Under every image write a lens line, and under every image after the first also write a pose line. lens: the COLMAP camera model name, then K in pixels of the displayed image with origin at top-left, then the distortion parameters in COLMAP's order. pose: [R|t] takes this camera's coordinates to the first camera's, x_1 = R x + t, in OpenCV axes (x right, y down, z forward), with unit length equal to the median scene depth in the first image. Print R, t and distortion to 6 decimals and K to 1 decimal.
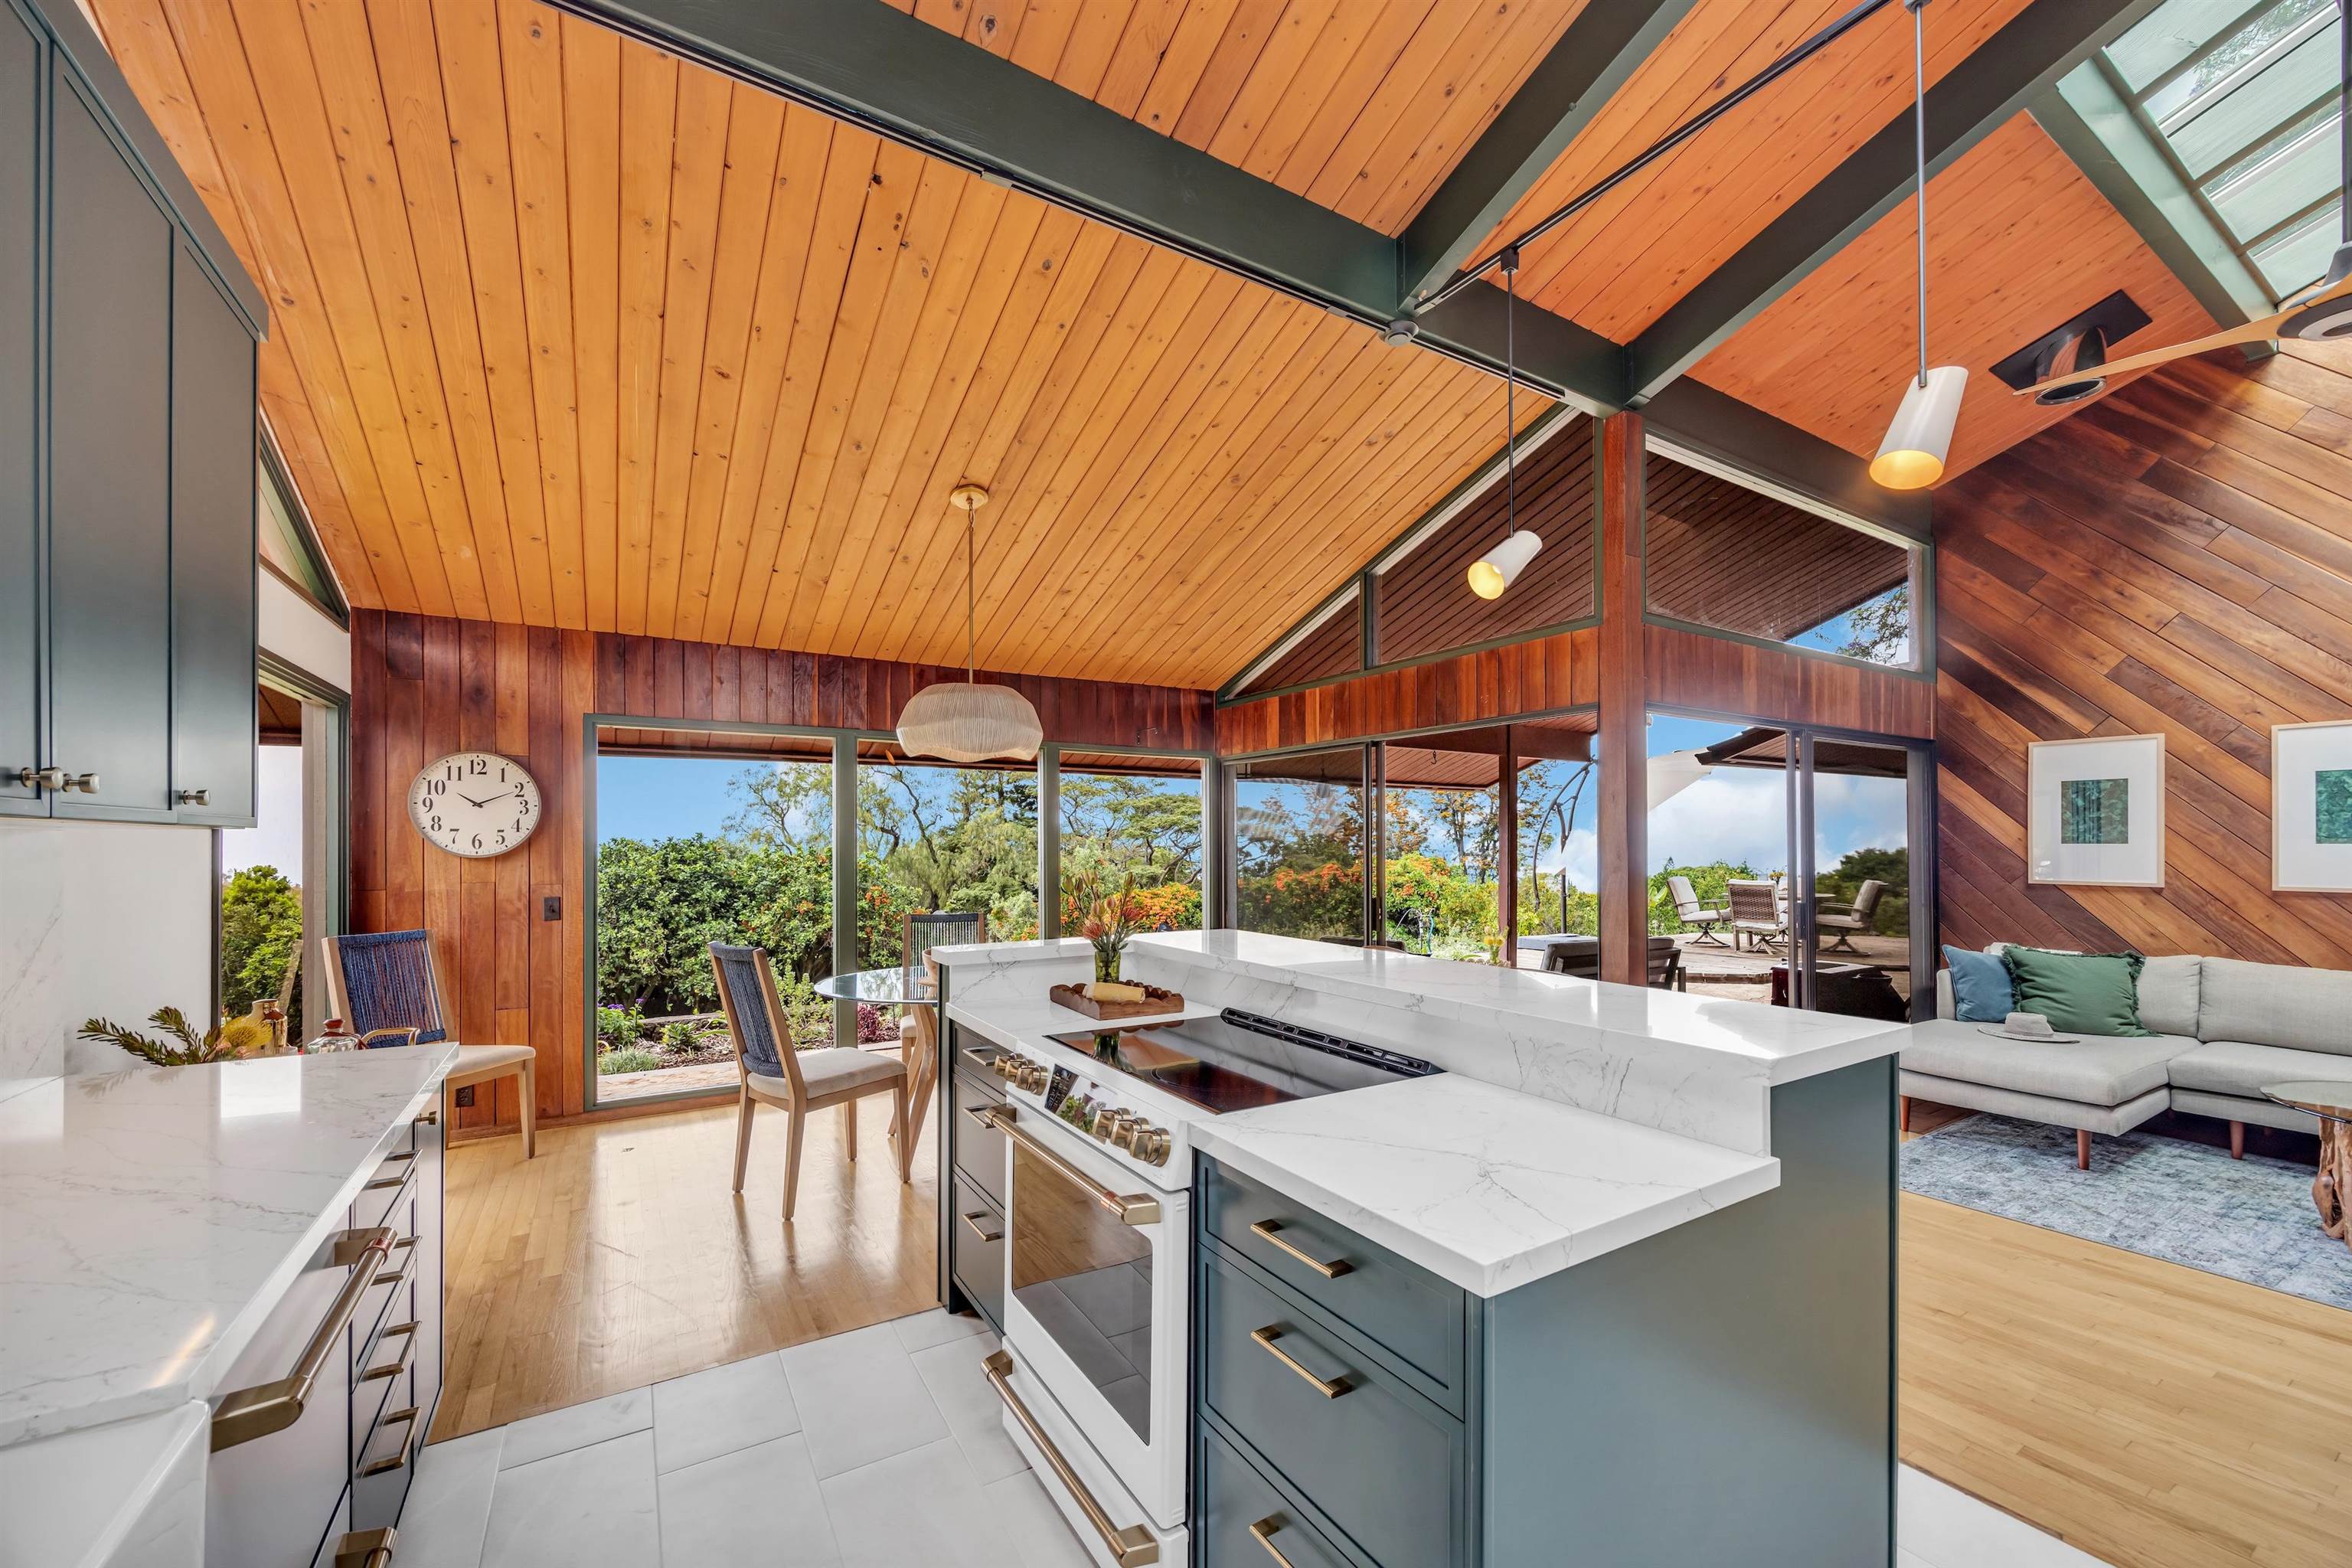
lens RADIAL K [[930.3, 0, 1187.2], [0, 930.3, 840.8], [0, 0, 1]] dist [-0.002610, -0.000986]
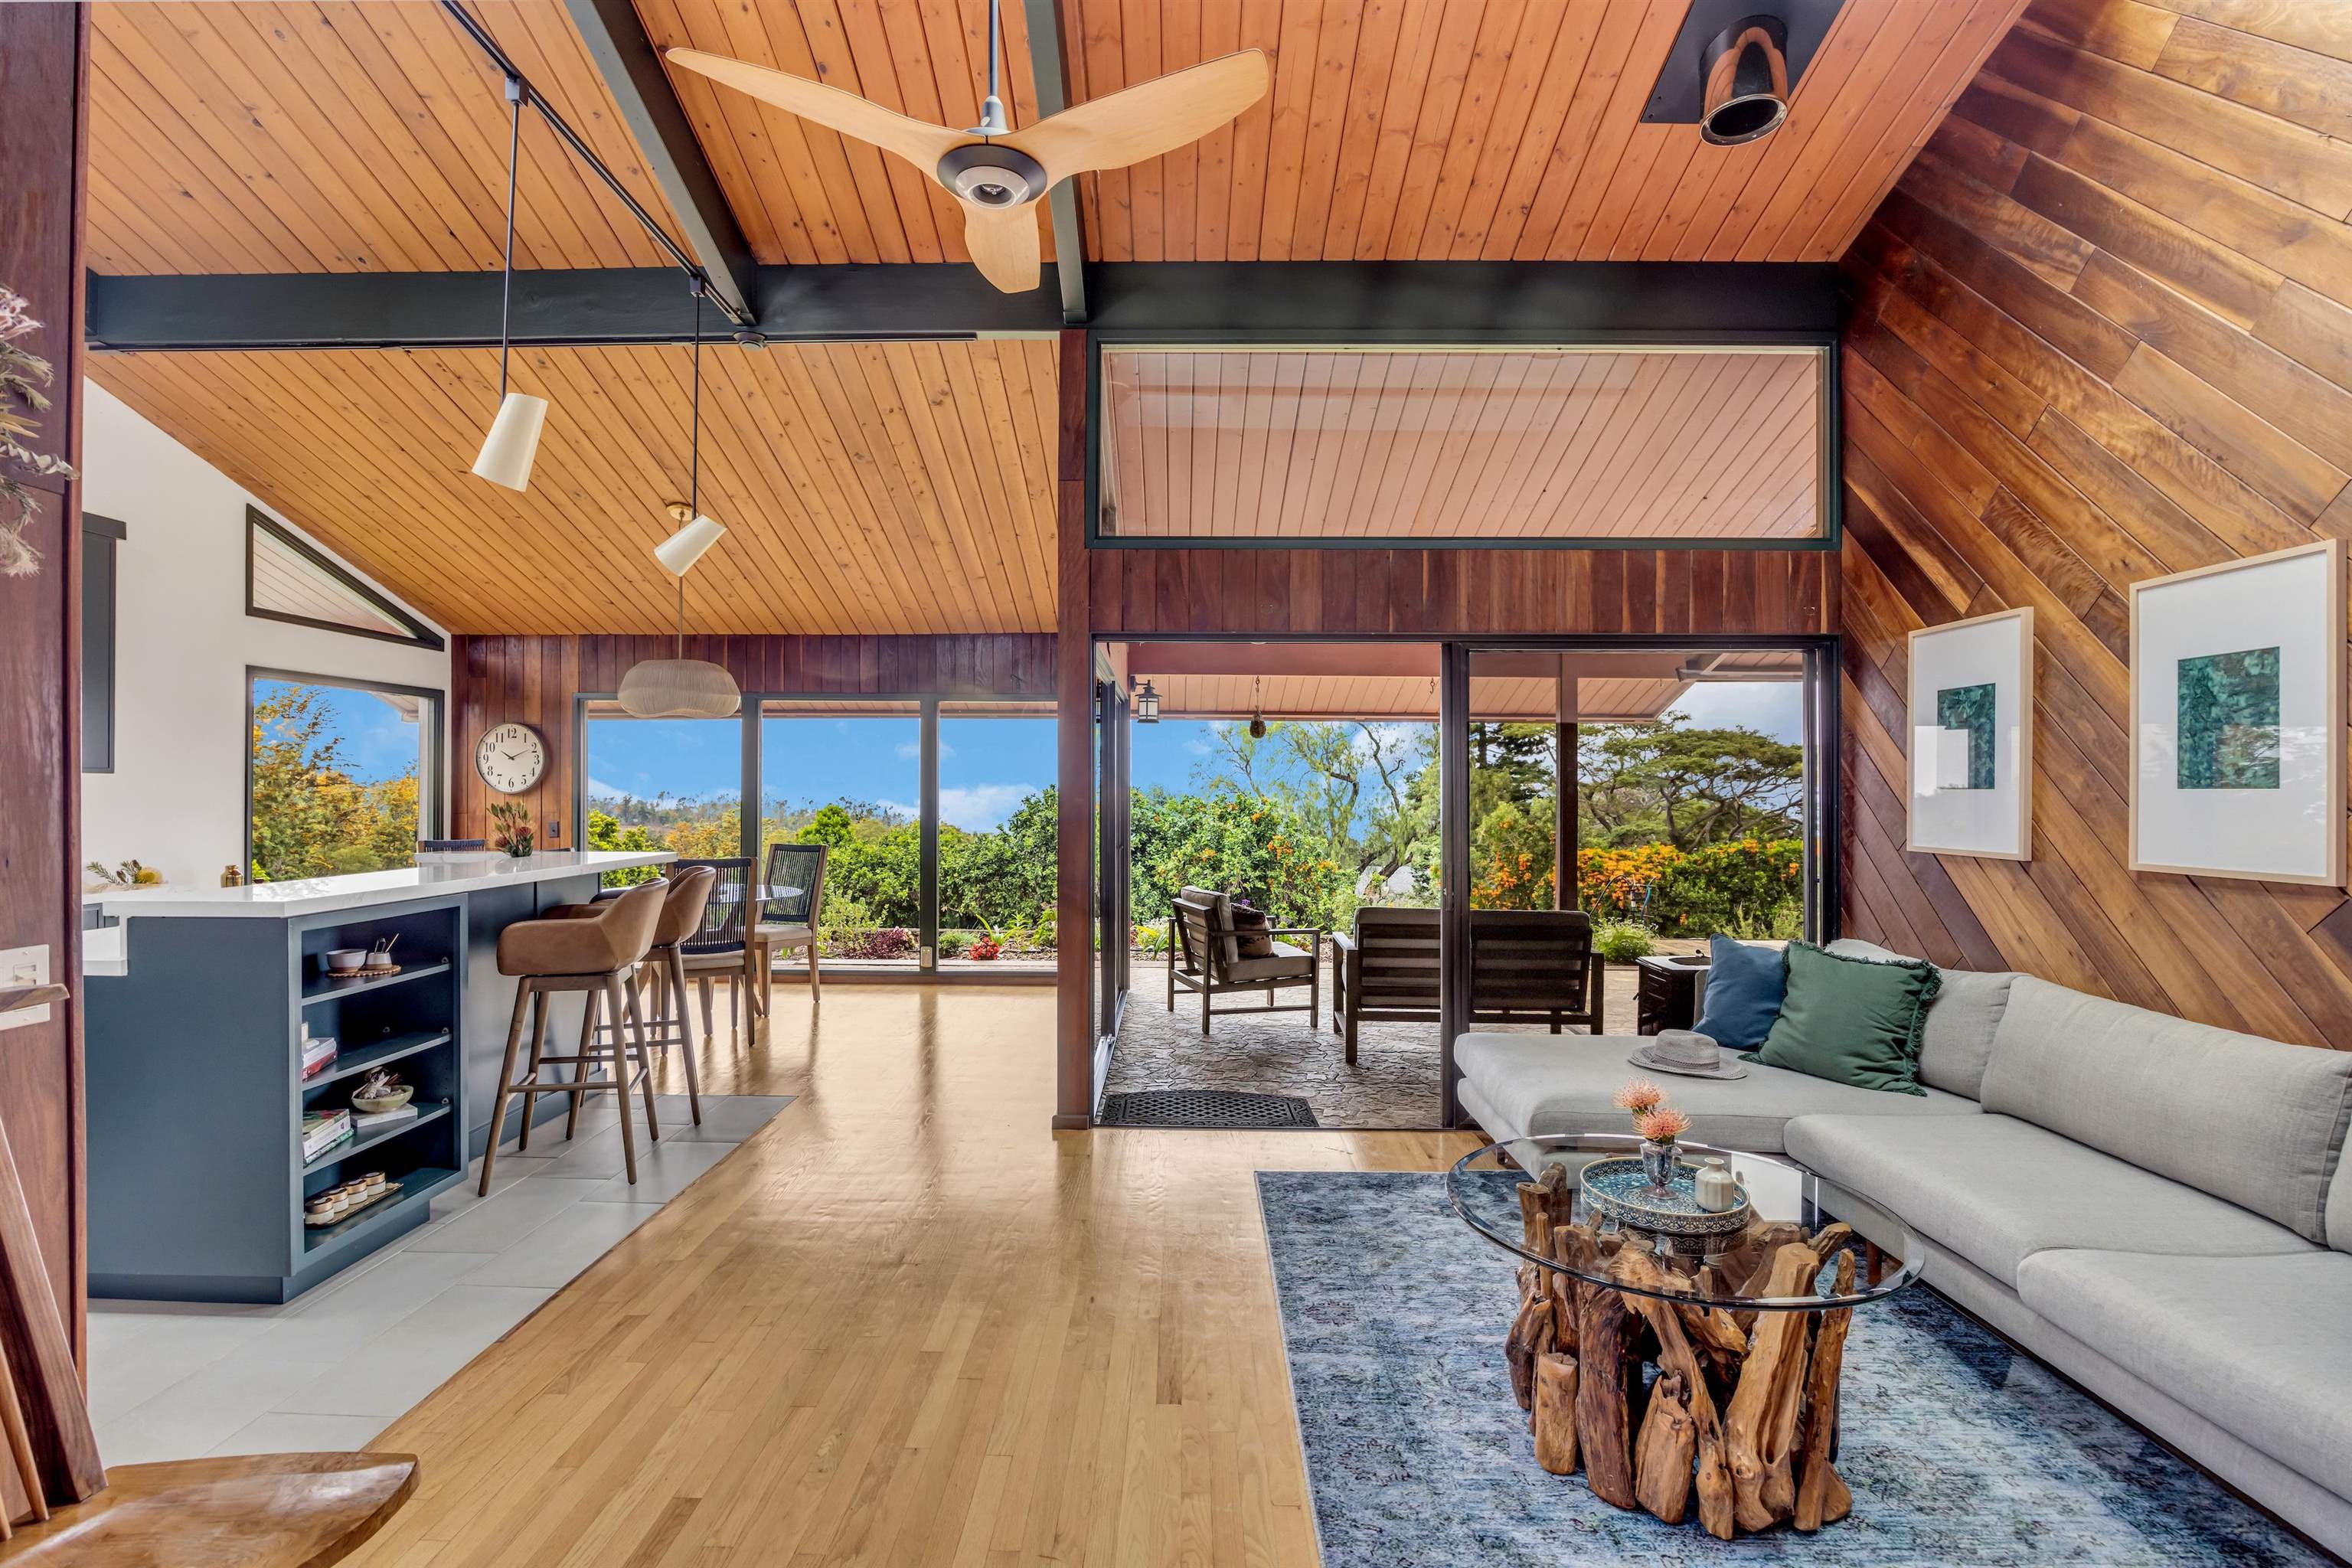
lens RADIAL K [[1066.9, 0, 1167.5], [0, 1066.9, 791.7], [0, 0, 1]] dist [-0.015807, 0.001044]
pose [[0.842877, 0.005129, -0.538081, 0.930156], [-0.003972, 0.999987, 0.003309, 0.004865], [0.538091, -0.000652, 0.842886, 0.111478]]
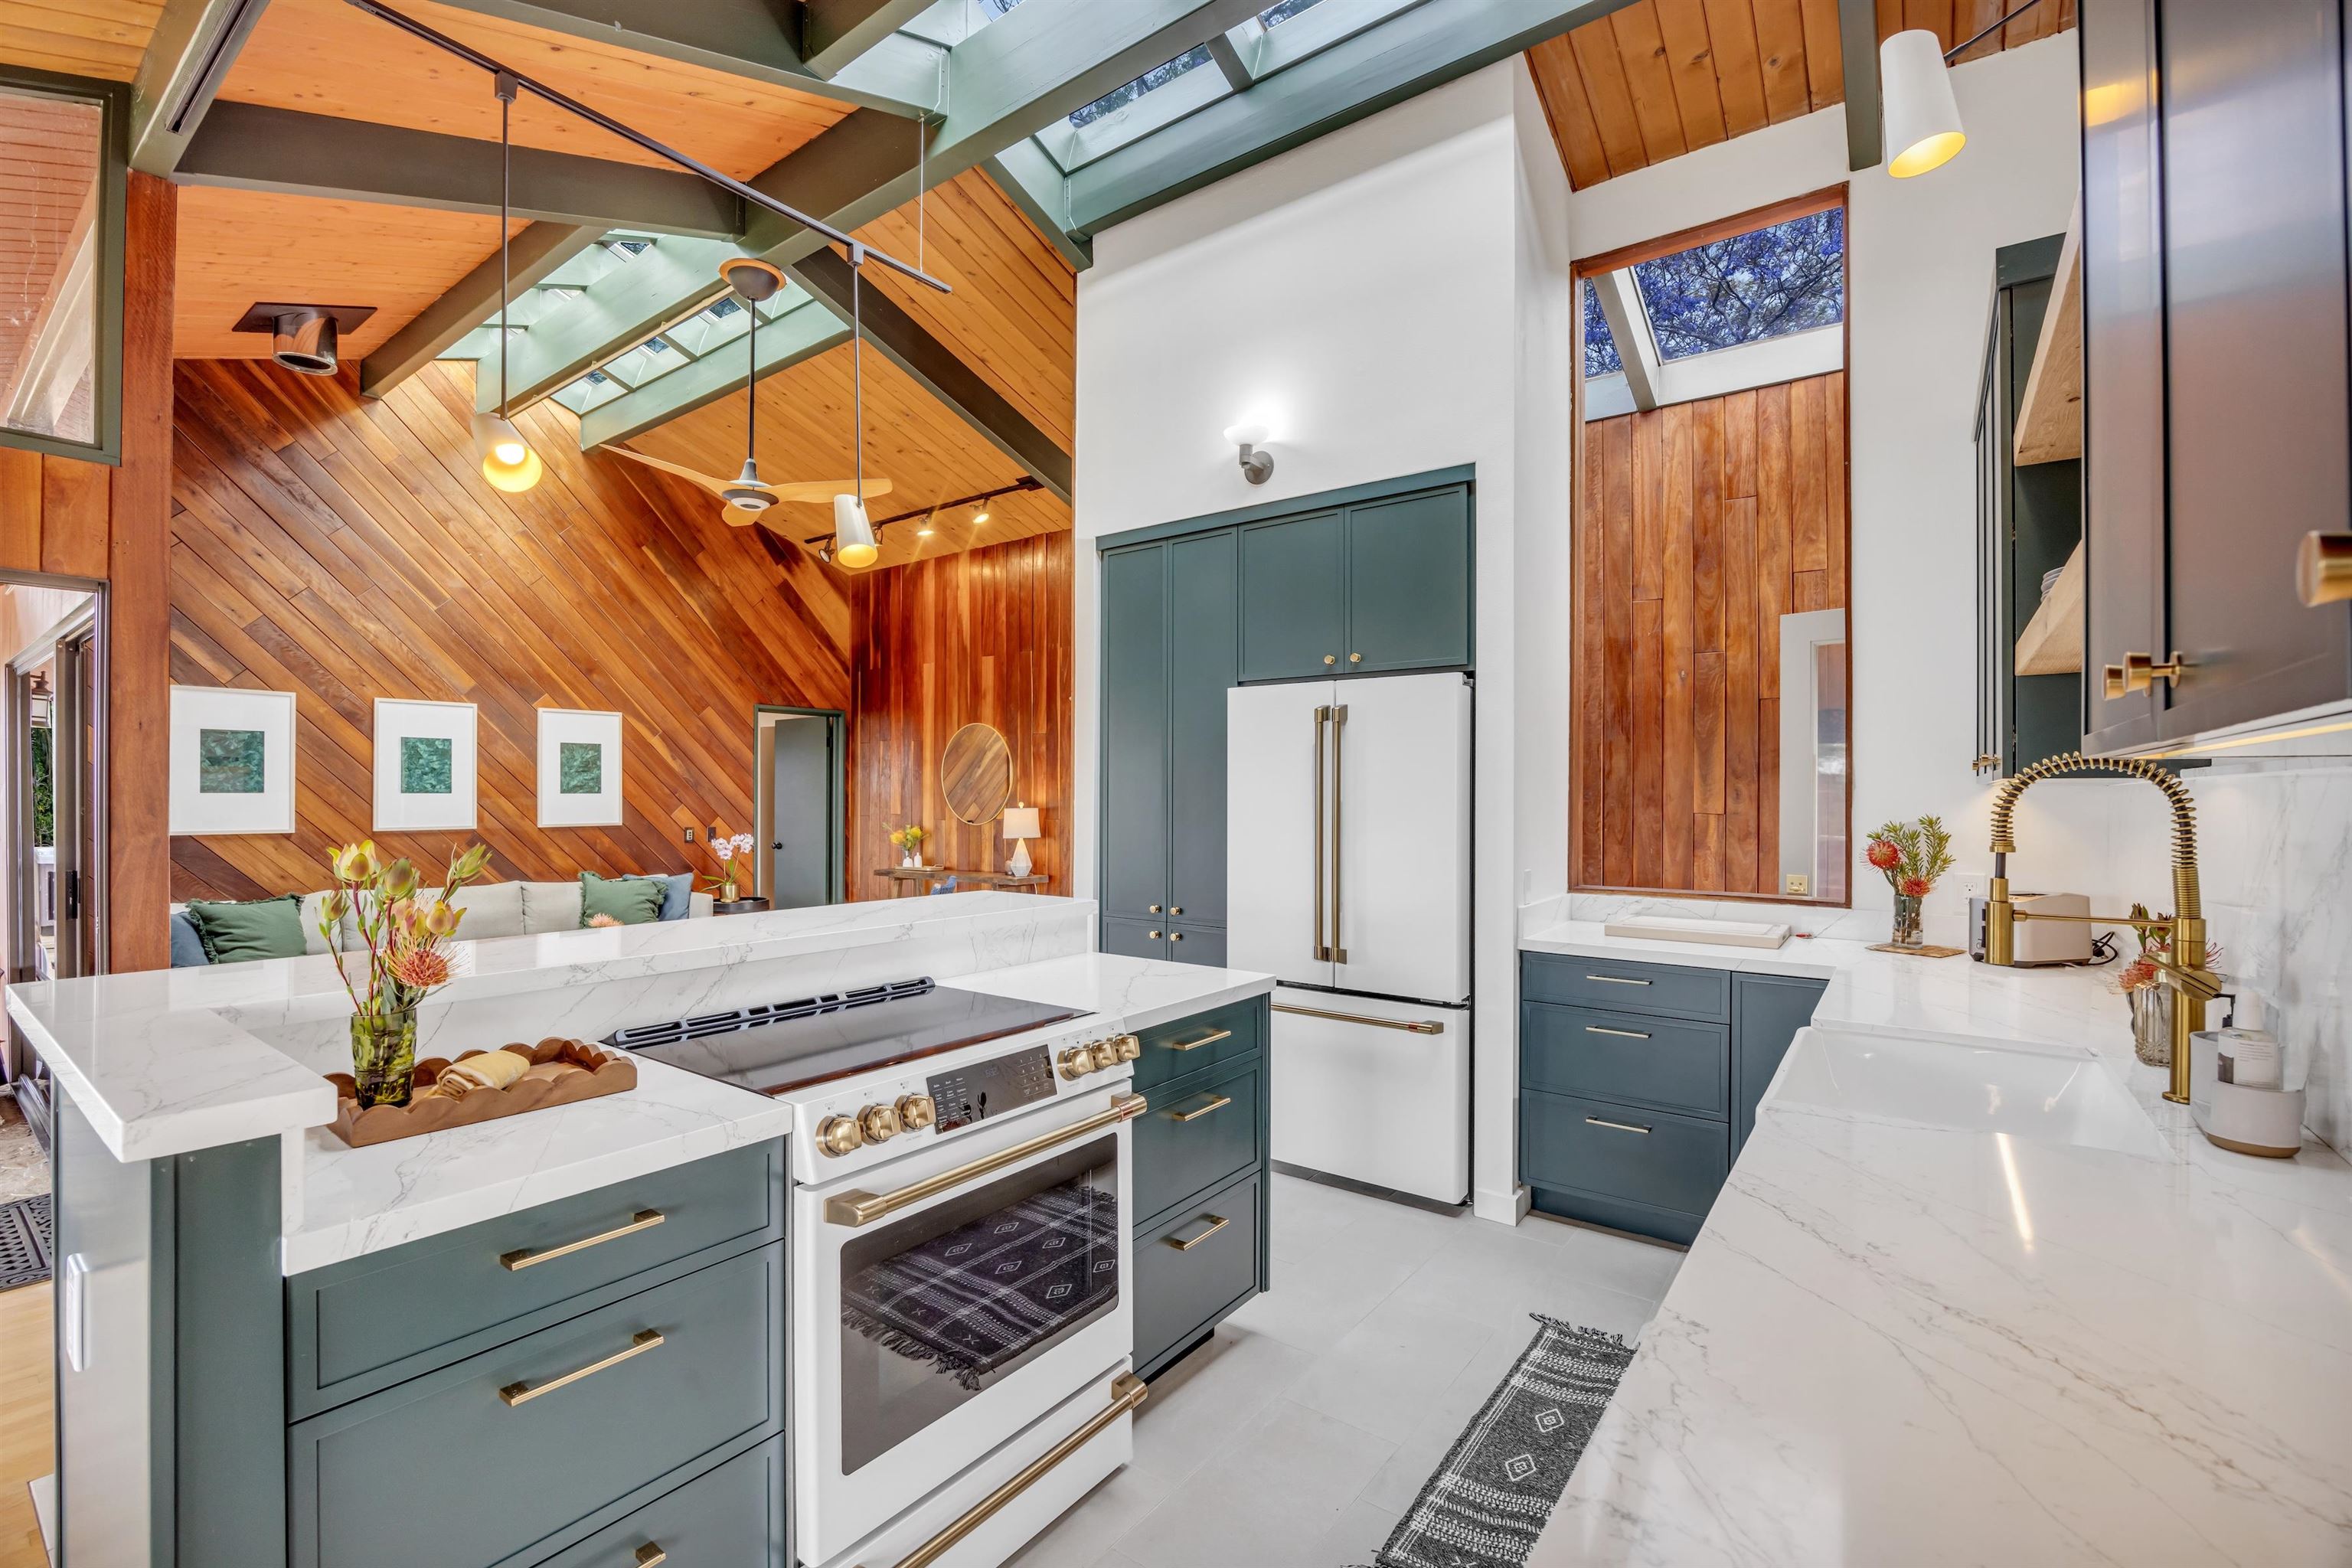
lens RADIAL K [[1019.9, 0, 1170.0], [0, 1019.9, 791.1], [0, 0, 1]] dist [-0.018328, 0.001641]
pose [[-0.366535, 0.001174, 0.930403, -0.431279], [-0.004070, 0.999988, -0.002865, 0.000034], [-0.930395, -0.004837, -0.366526, 0.459572]]
